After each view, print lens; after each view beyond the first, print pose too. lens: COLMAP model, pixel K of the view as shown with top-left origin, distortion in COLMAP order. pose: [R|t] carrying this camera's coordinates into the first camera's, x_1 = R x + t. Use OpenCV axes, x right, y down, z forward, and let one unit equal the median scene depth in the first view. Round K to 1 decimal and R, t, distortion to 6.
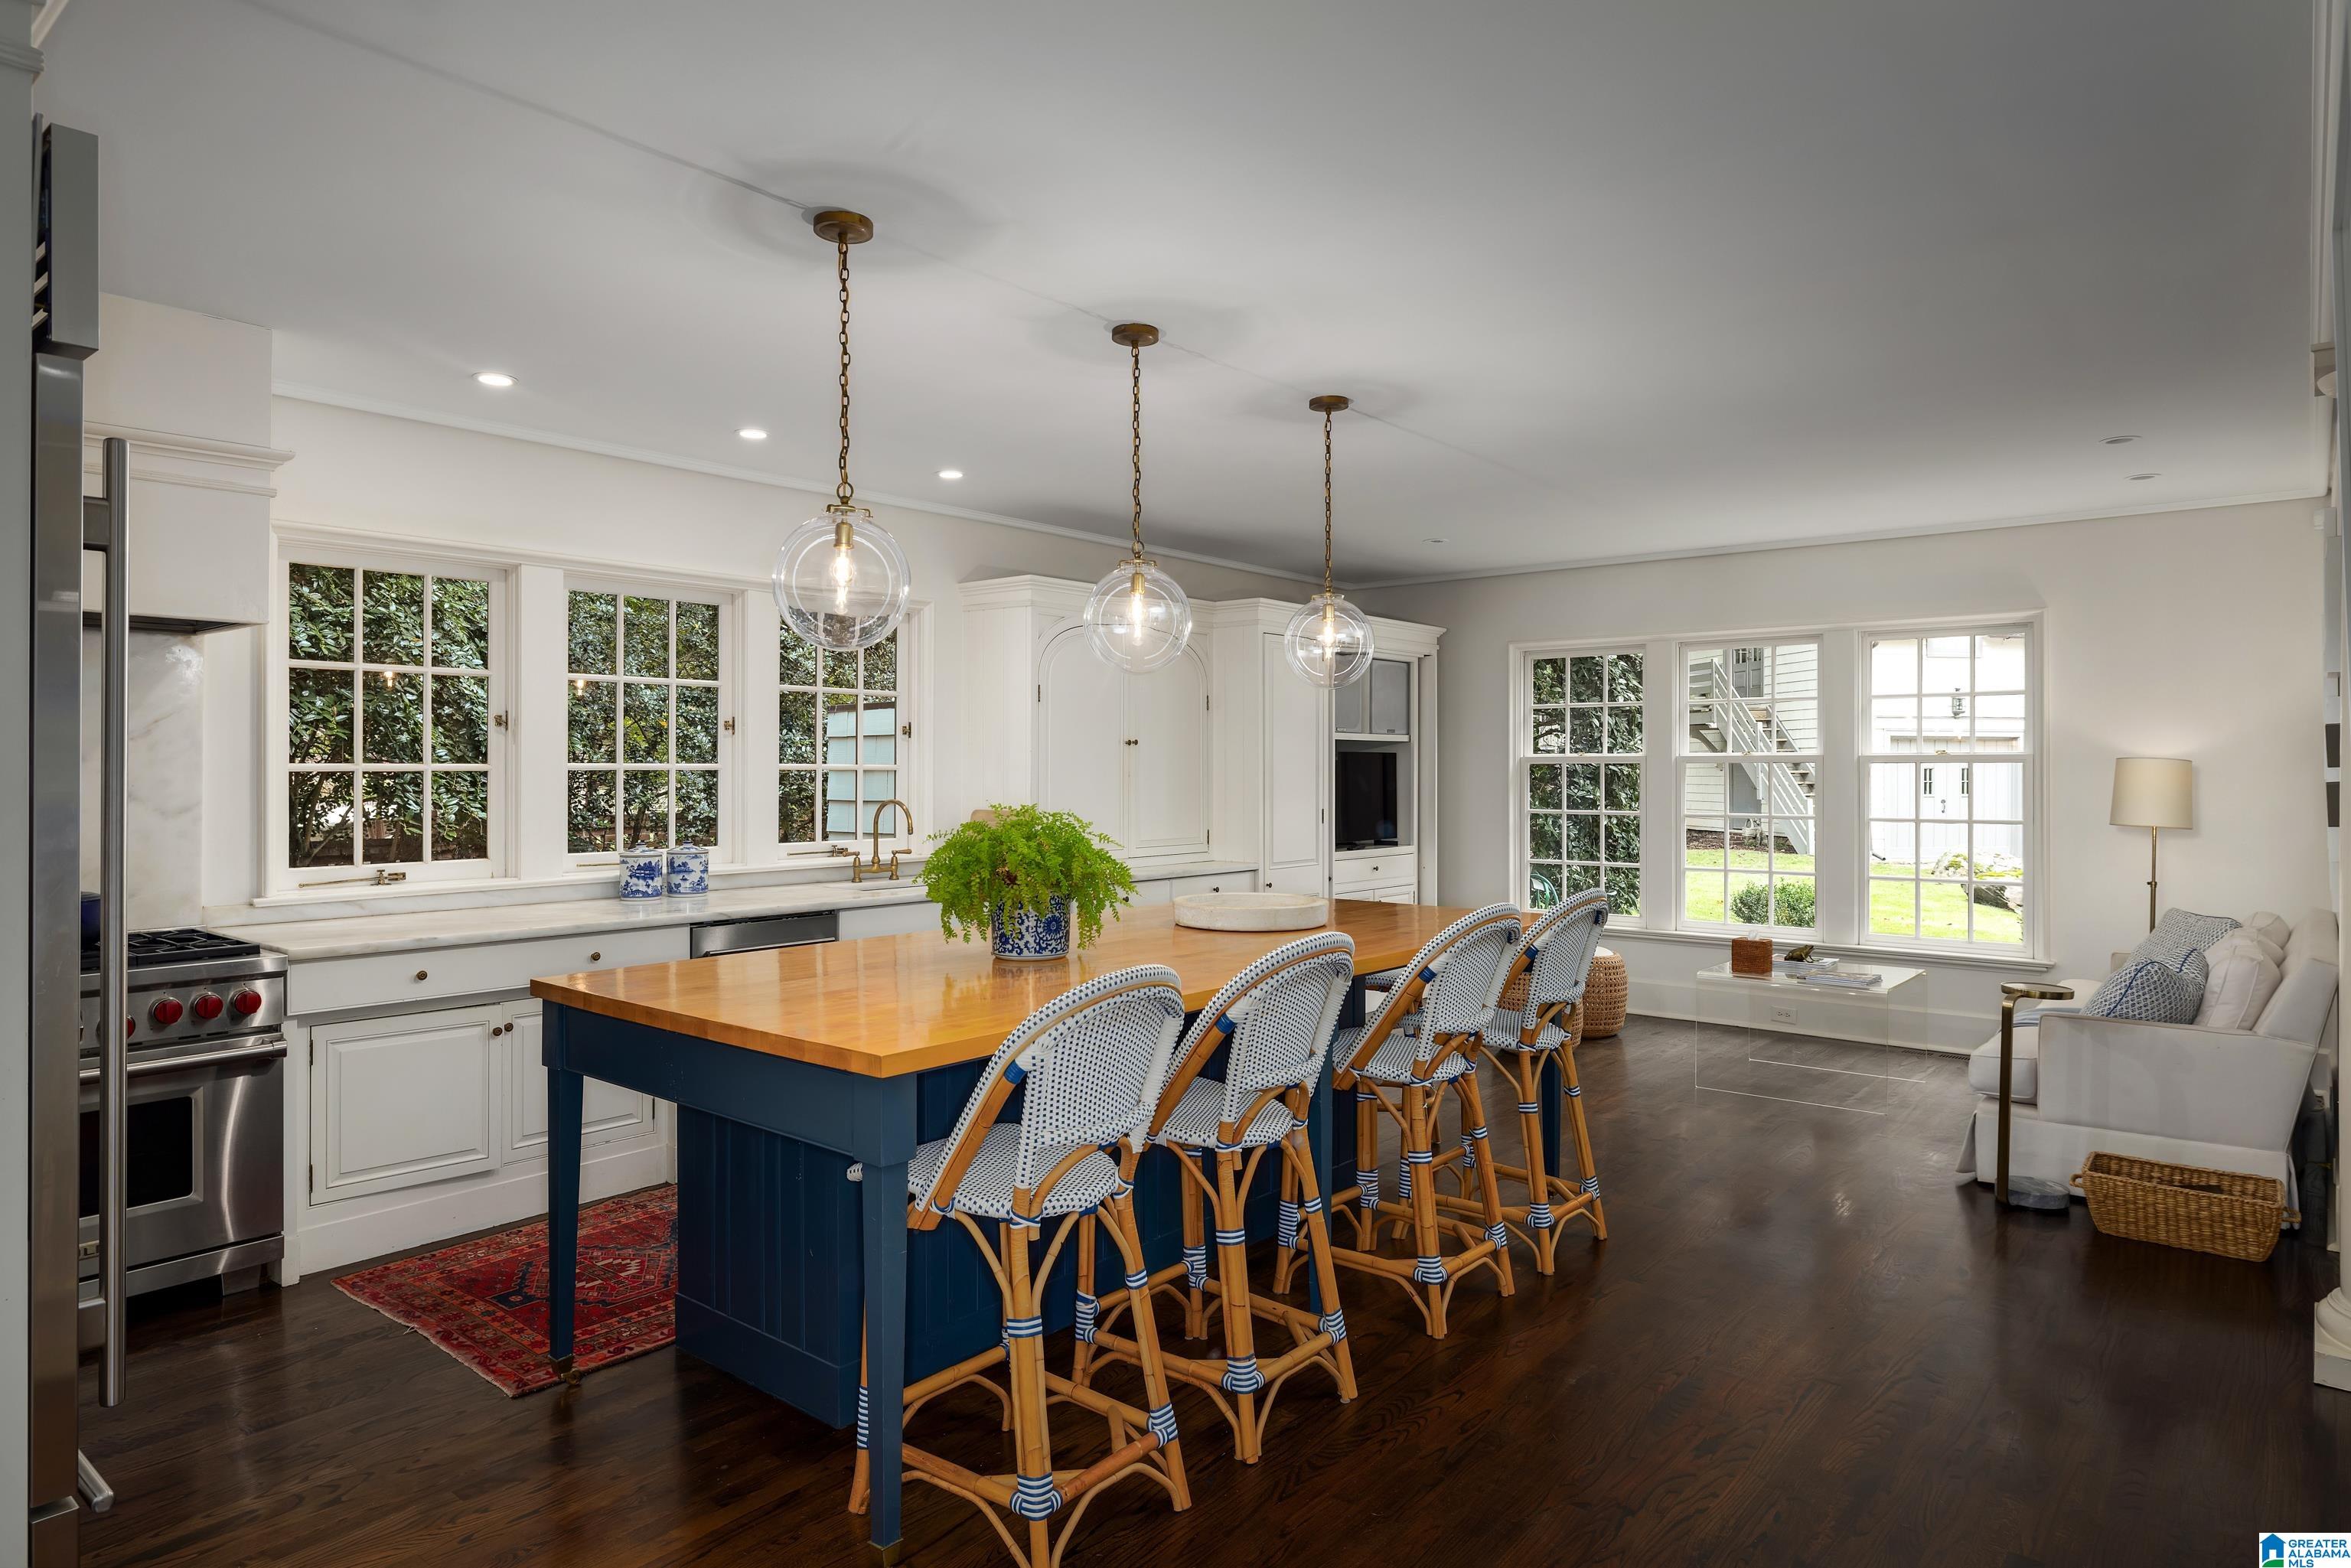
lens RADIAL K [[1389.7, 0, 1175.9], [0, 1389.7, 767.7], [0, 0, 1]] dist [-0.009234, 0.003012]
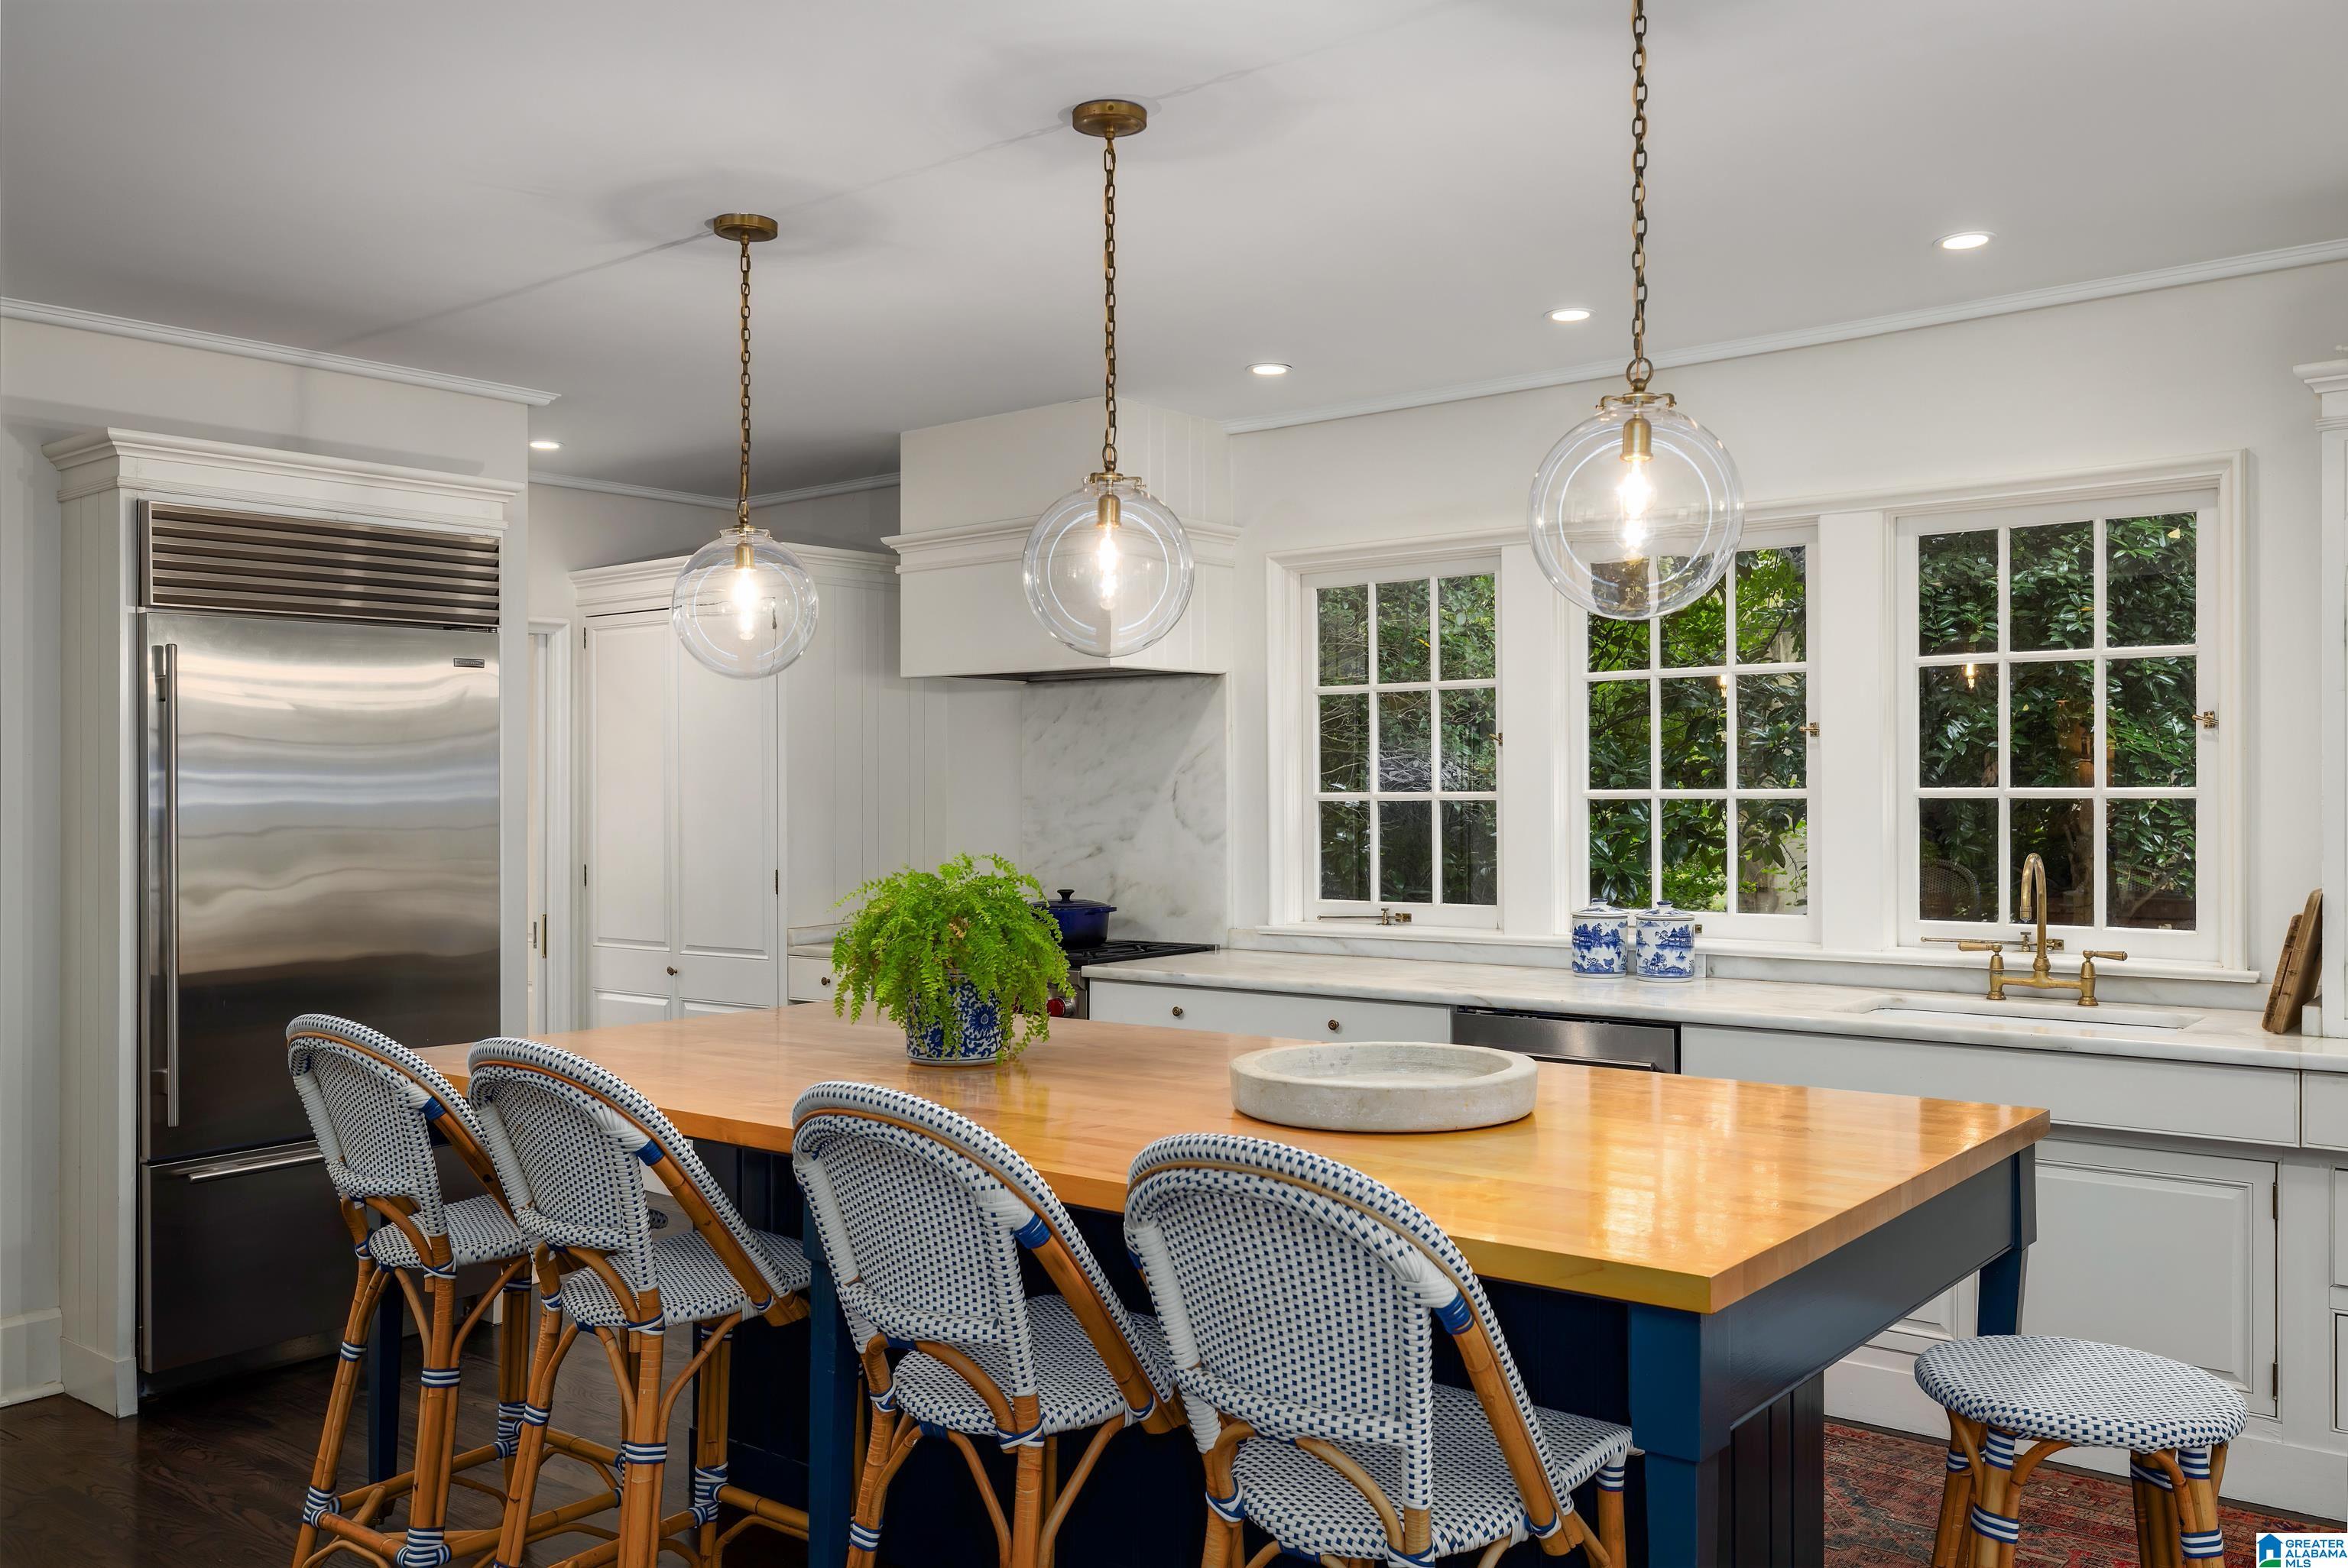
lens RADIAL K [[1907.6, 0, 1178.5], [0, 1907.6, 783.1], [0, 0, 1]] dist [-0.013576, -0.001717]
pose [[0.006546, -0.006136, -0.999960, 0.830865], [0.005028, 0.999969, -0.006103, -0.002624], [0.999966, -0.004988, 0.006577, 1.029892]]
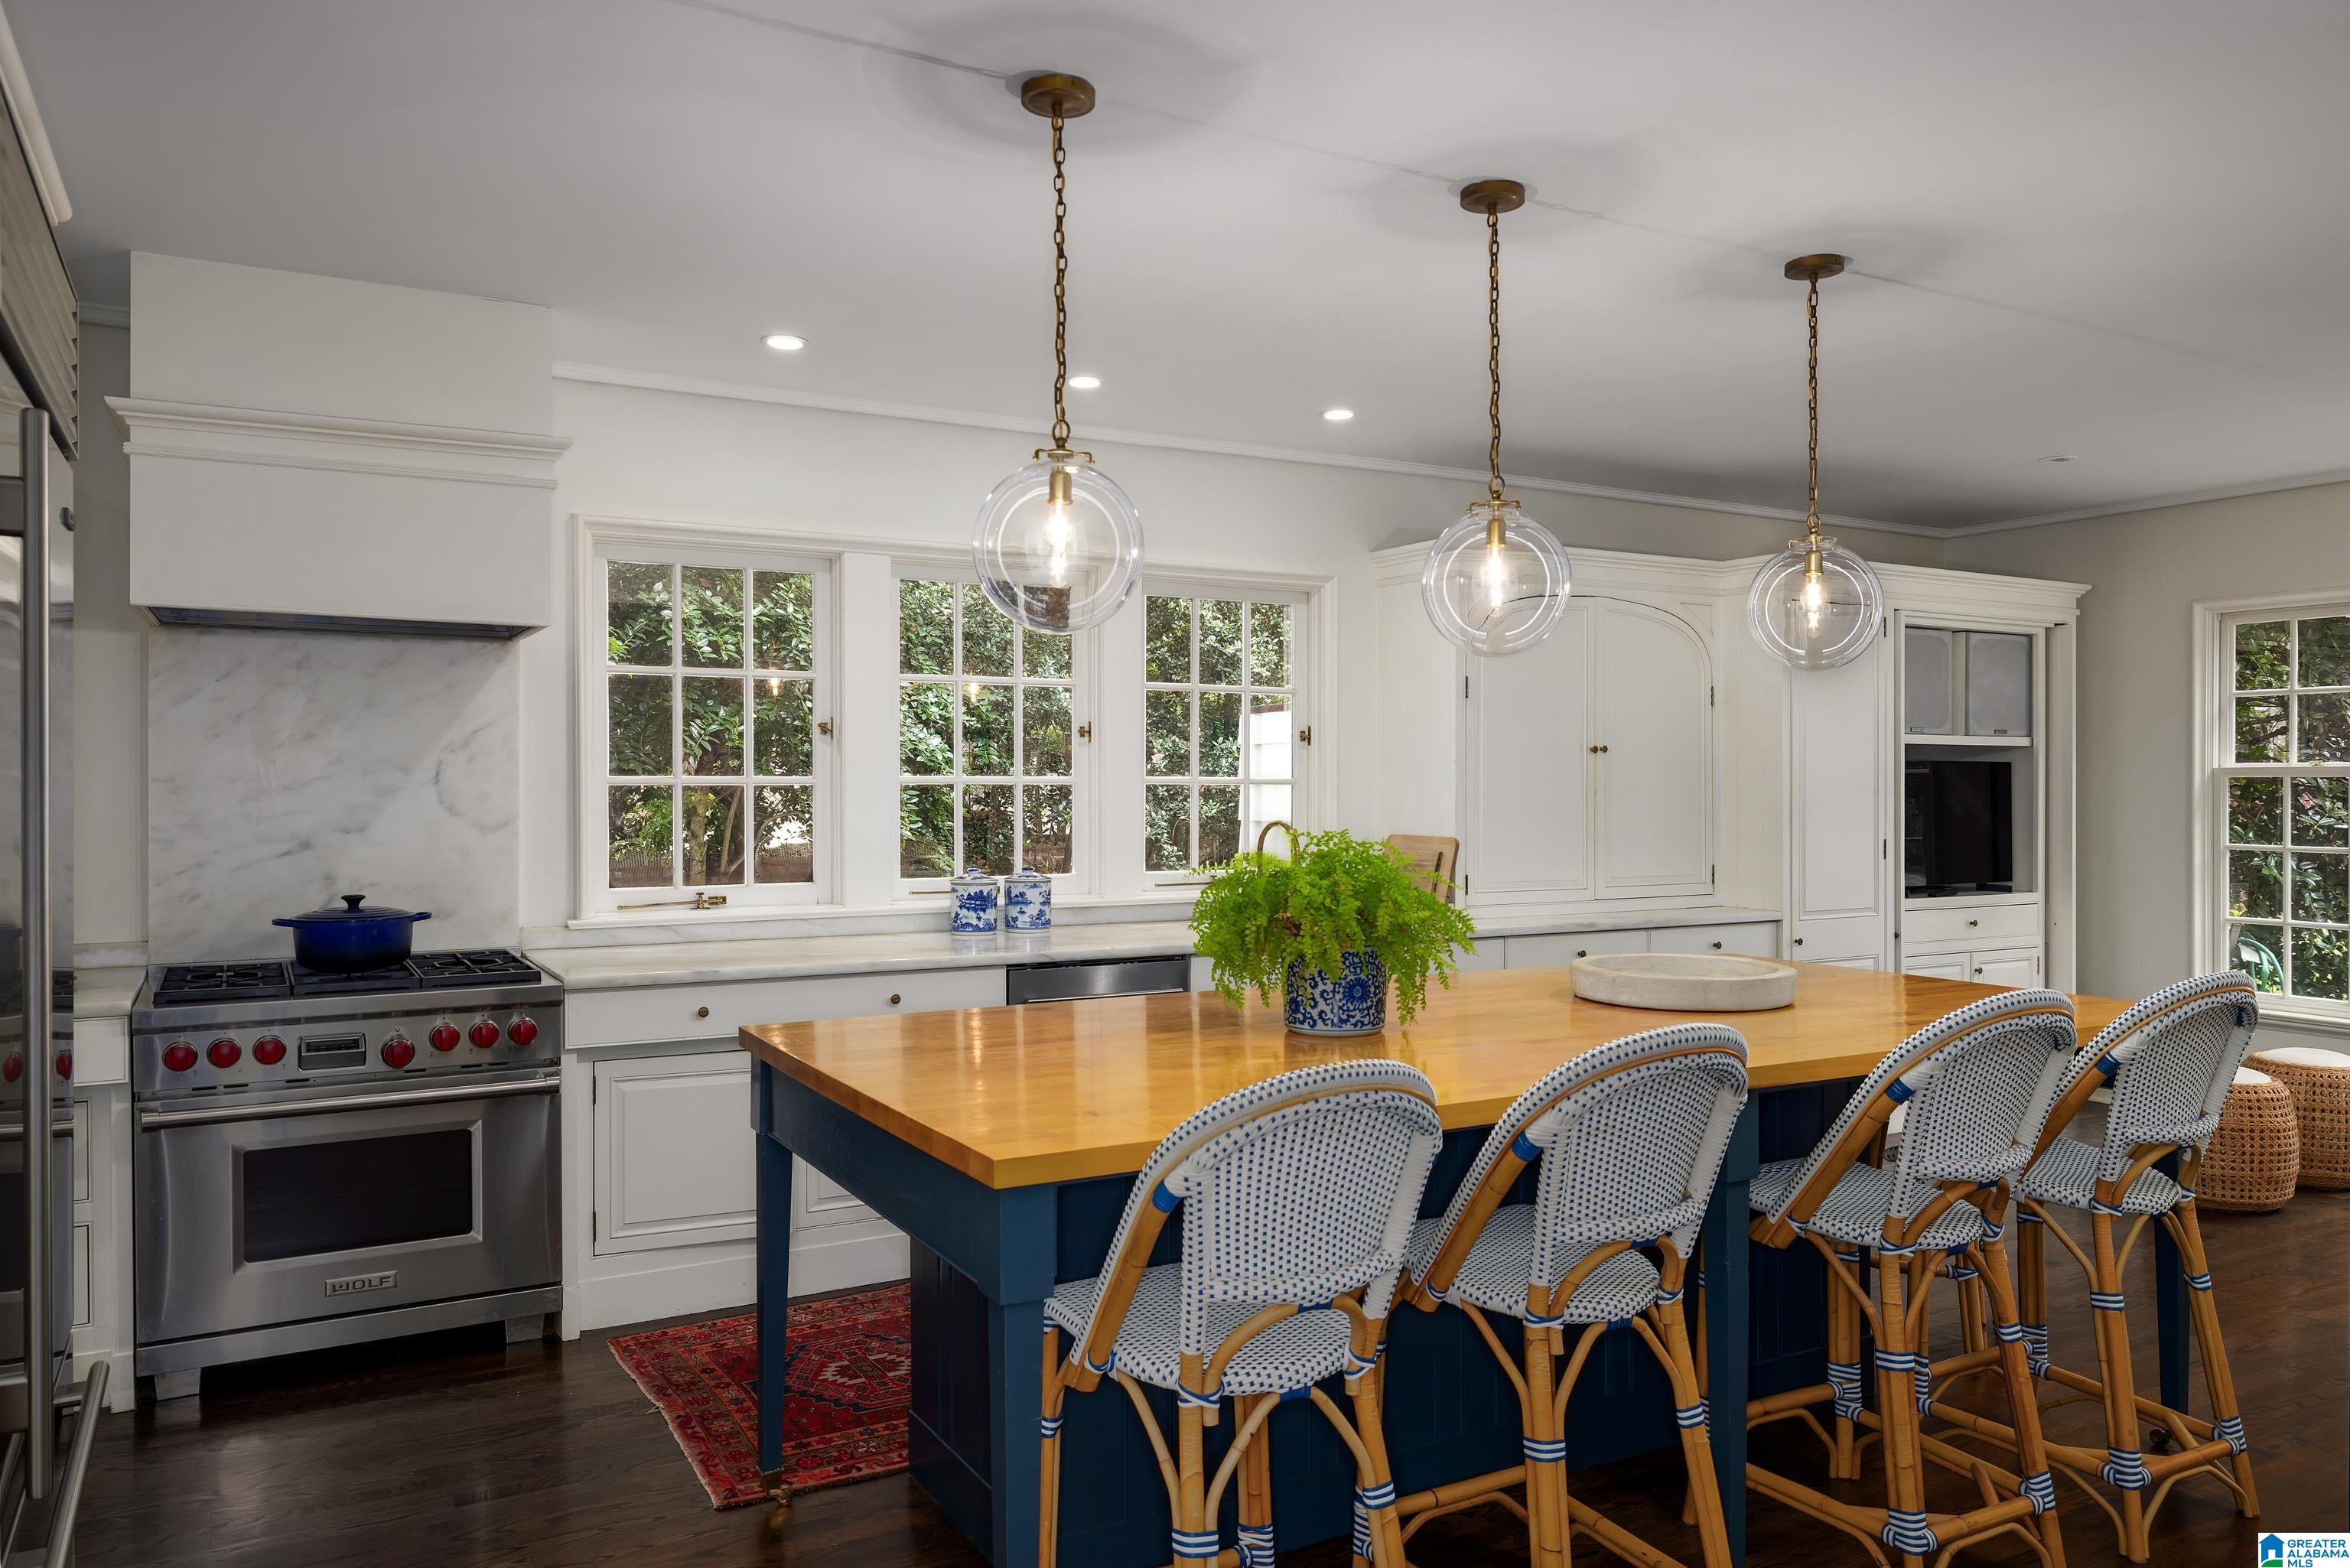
lens RADIAL K [[1641.3, 0, 1156.0], [0, 1641.3, 788.1], [0, 0, 1]] dist [-0.002256, 0.000979]
pose [[0.932258, 0.002715, -0.361784, 0.119243], [-0.001286, 0.999990, 0.004191, -0.000302], [0.361792, -0.003442, 0.932253, 0.118560]]
